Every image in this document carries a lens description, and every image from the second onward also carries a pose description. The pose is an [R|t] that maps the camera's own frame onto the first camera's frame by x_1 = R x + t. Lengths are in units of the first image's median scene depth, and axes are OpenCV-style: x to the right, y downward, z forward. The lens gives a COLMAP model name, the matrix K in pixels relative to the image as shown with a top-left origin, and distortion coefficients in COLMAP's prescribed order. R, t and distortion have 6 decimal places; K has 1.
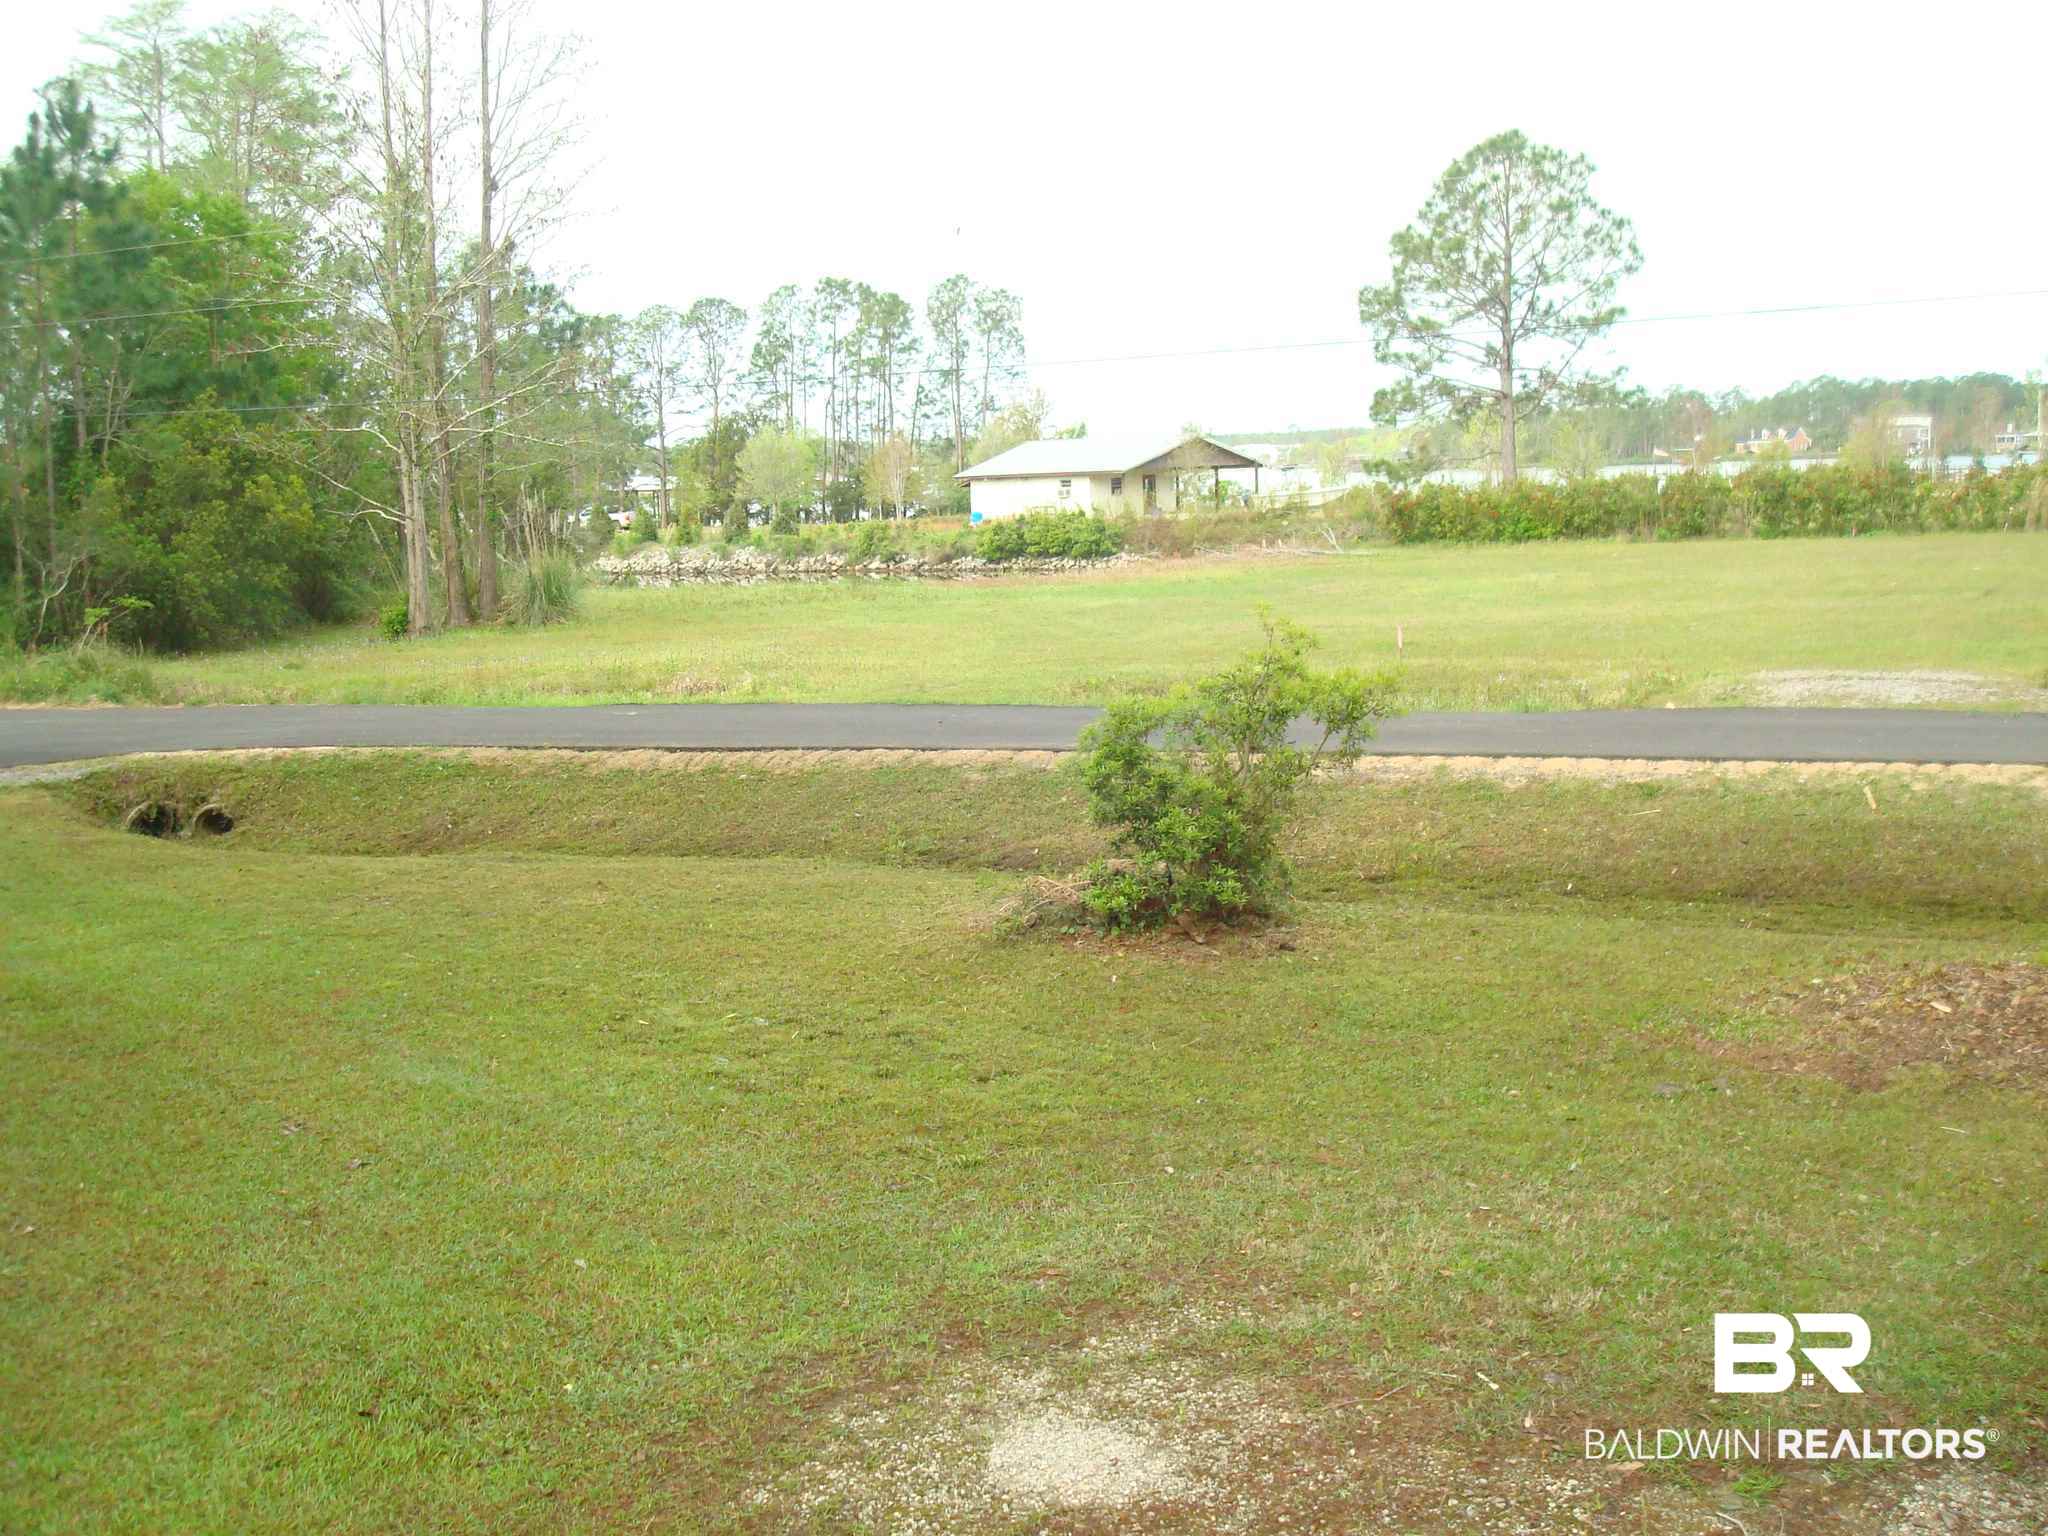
lens RADIAL K [[2135.3, 0, 1047.3], [0, 2135.3, 796.7], [0, 0, 1]] dist [-0.099275, -0.042987]
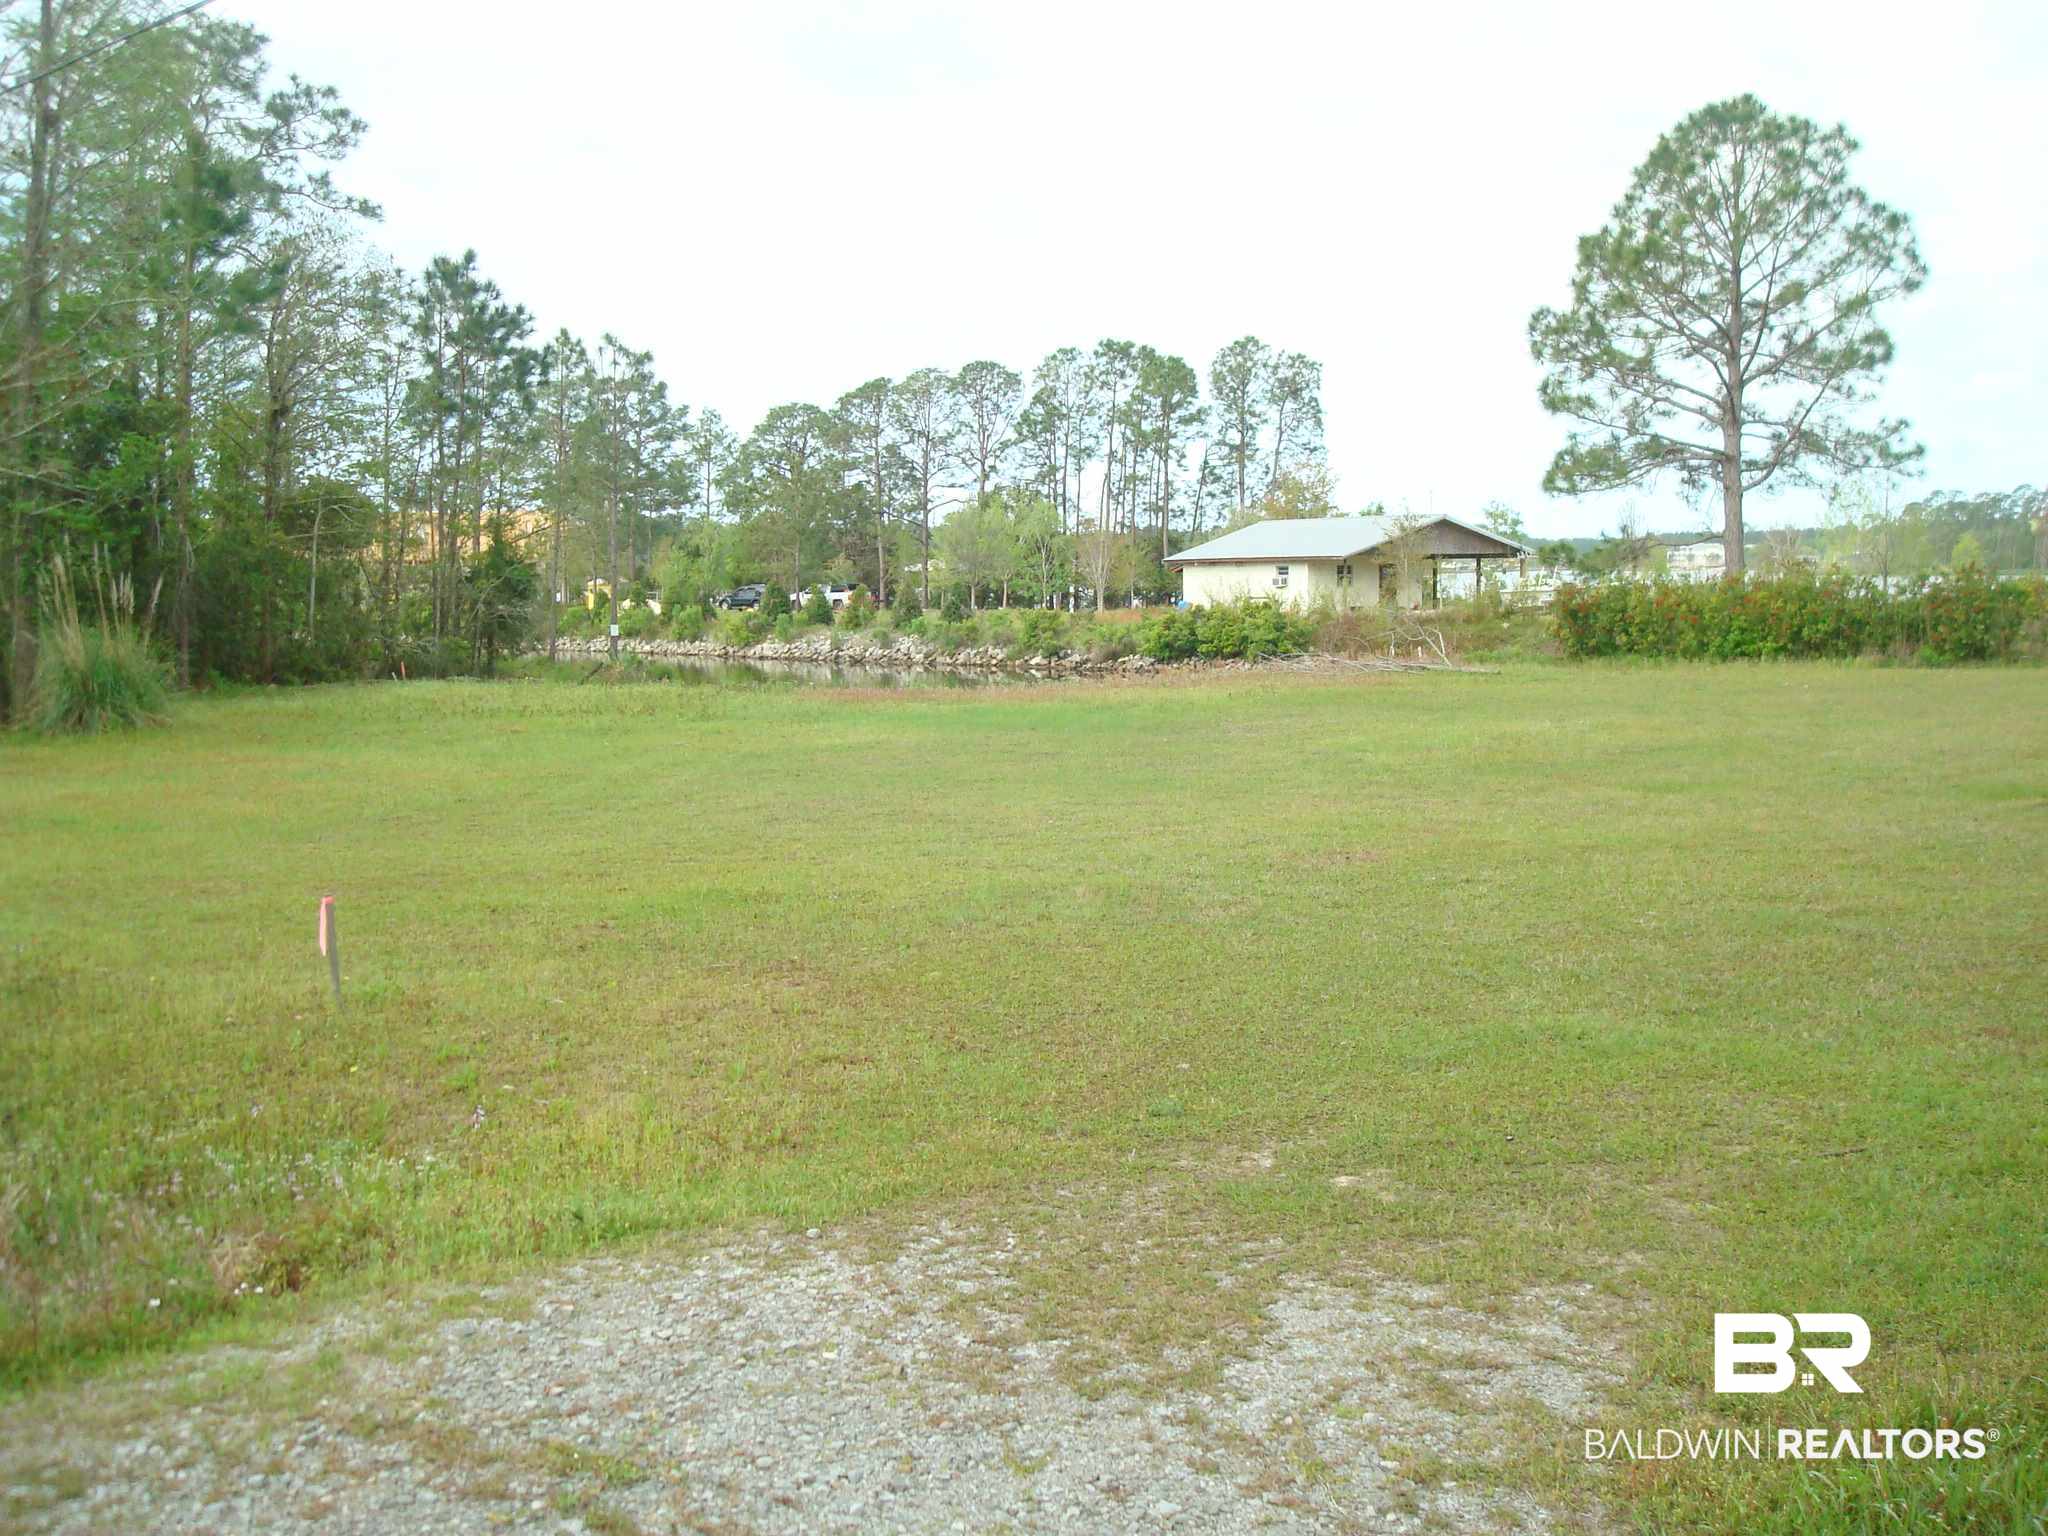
lens RADIAL K [[2135.3, 0, 1047.3], [0, 2135.3, 796.7], [0, 0, 1]] dist [-0.099275, -0.042987]
pose [[0.977833, 0.045169, -0.204456, 0.154084], [-0.053650, 0.997906, -0.036130, -0.038352], [0.202396, 0.046298, 0.978209, 0.275671]]
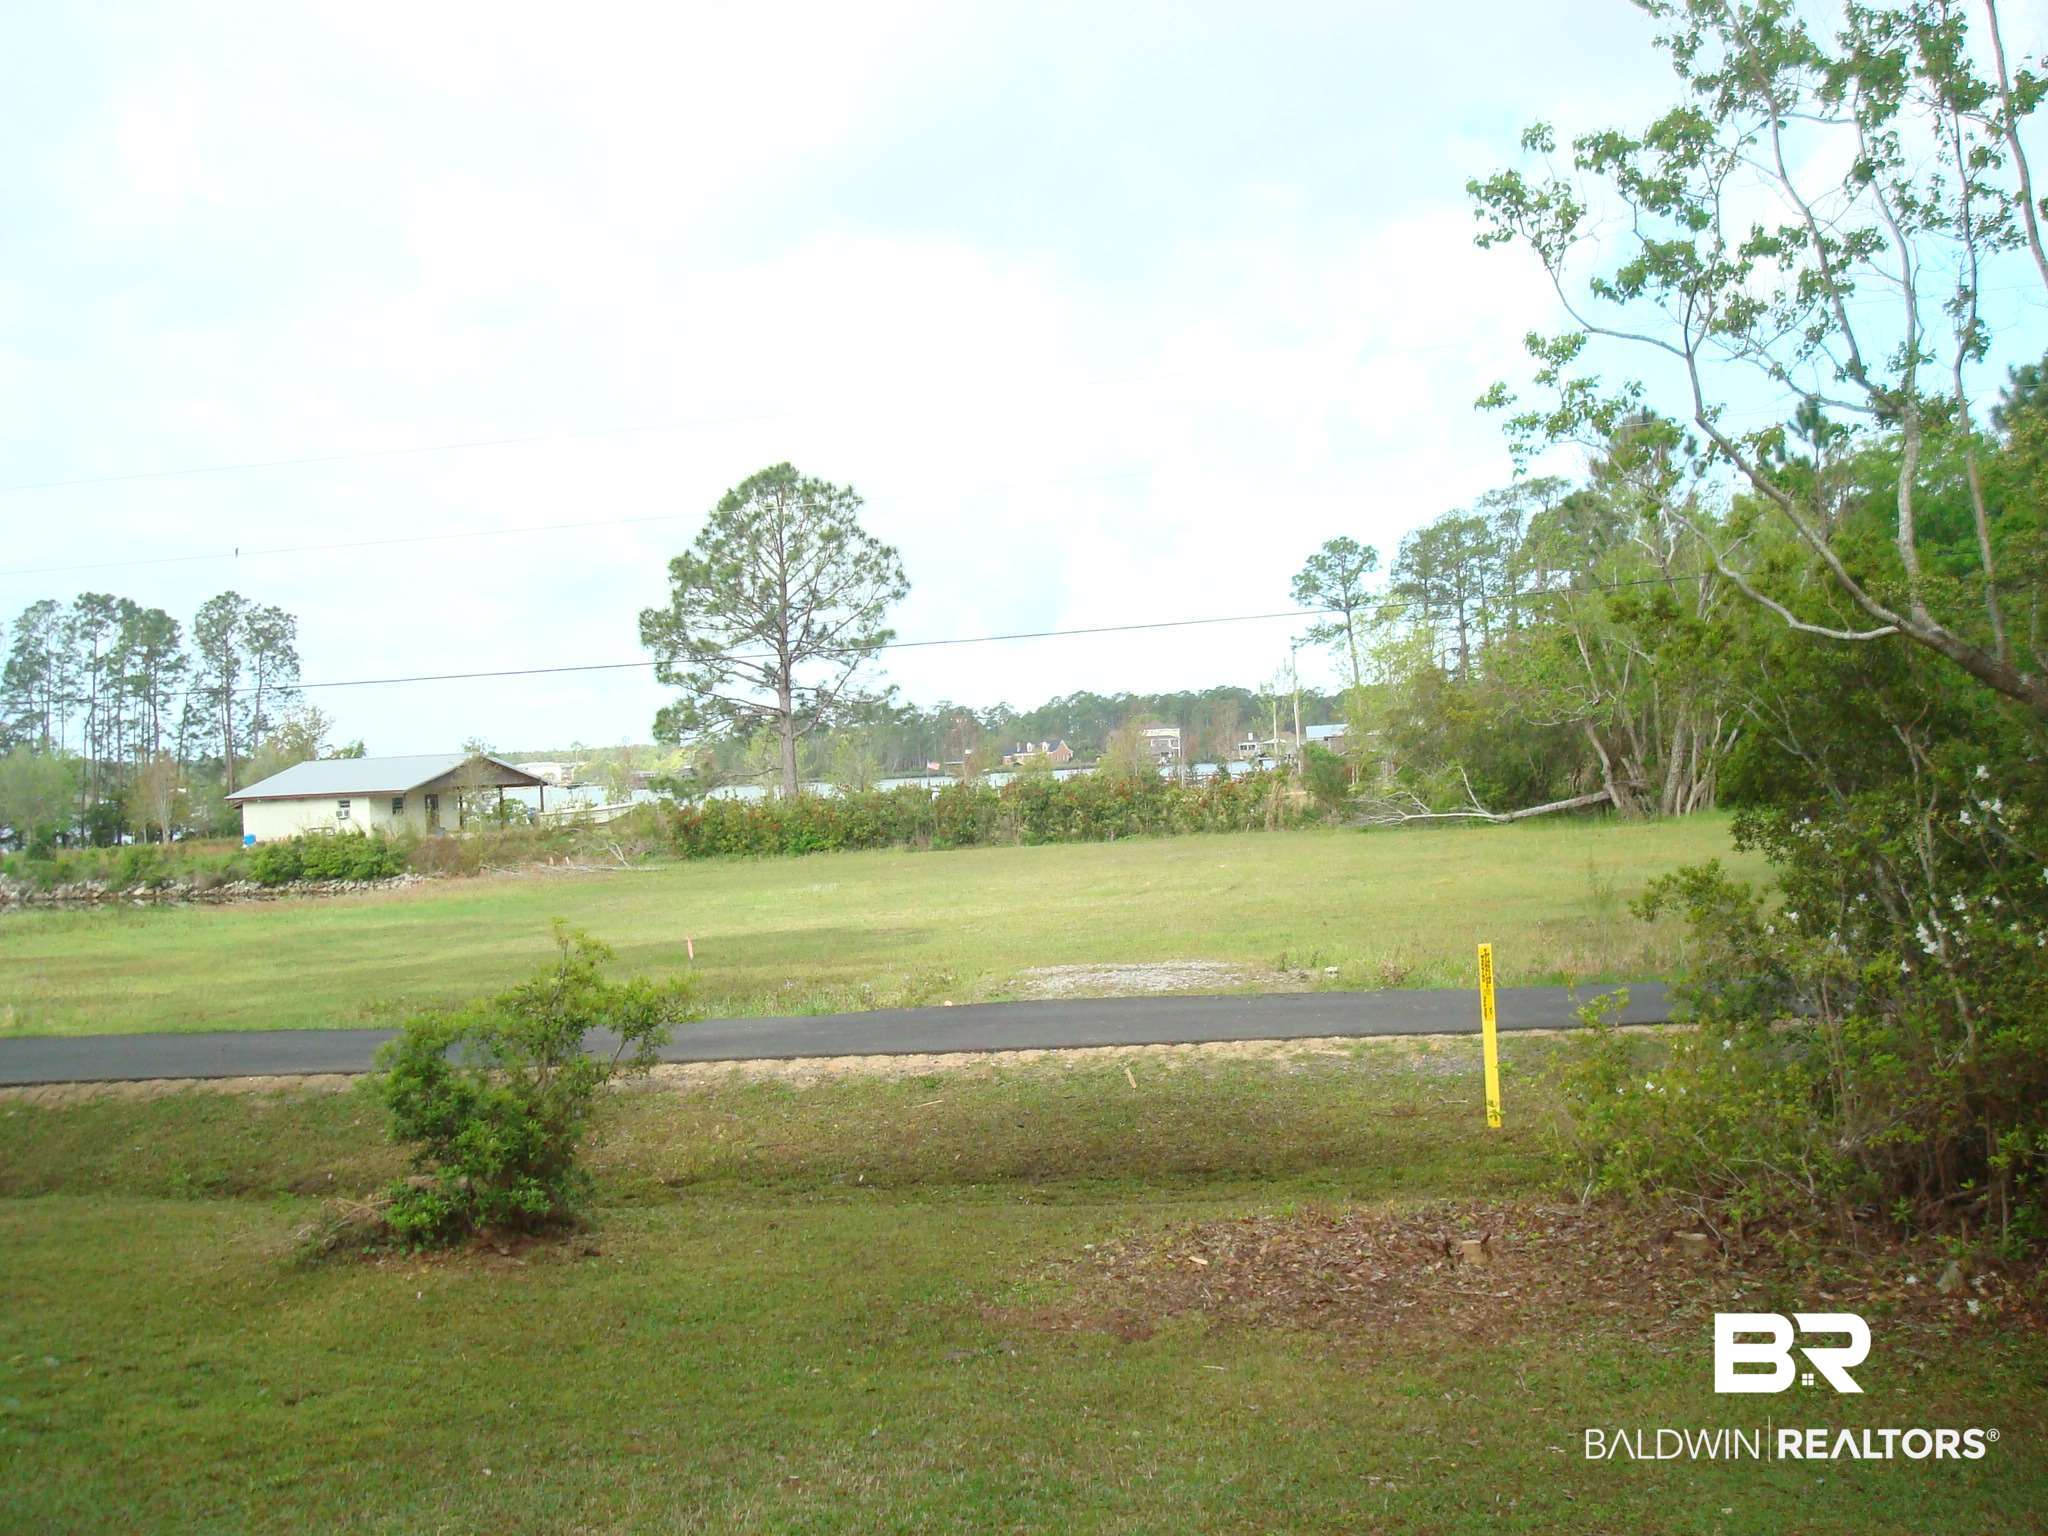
lens RADIAL K [[2121.0, 0, 1030.3], [0, 2121.0, 793.8], [0, 0, 1]] dist [-0.062943, -0.126201]
pose [[0.947722, -0.009567, 0.318953, -0.001418], [0.056841, 0.988626, -0.139242, 0.001048], [-0.313993, 0.150092, 0.937486, -0.007810]]
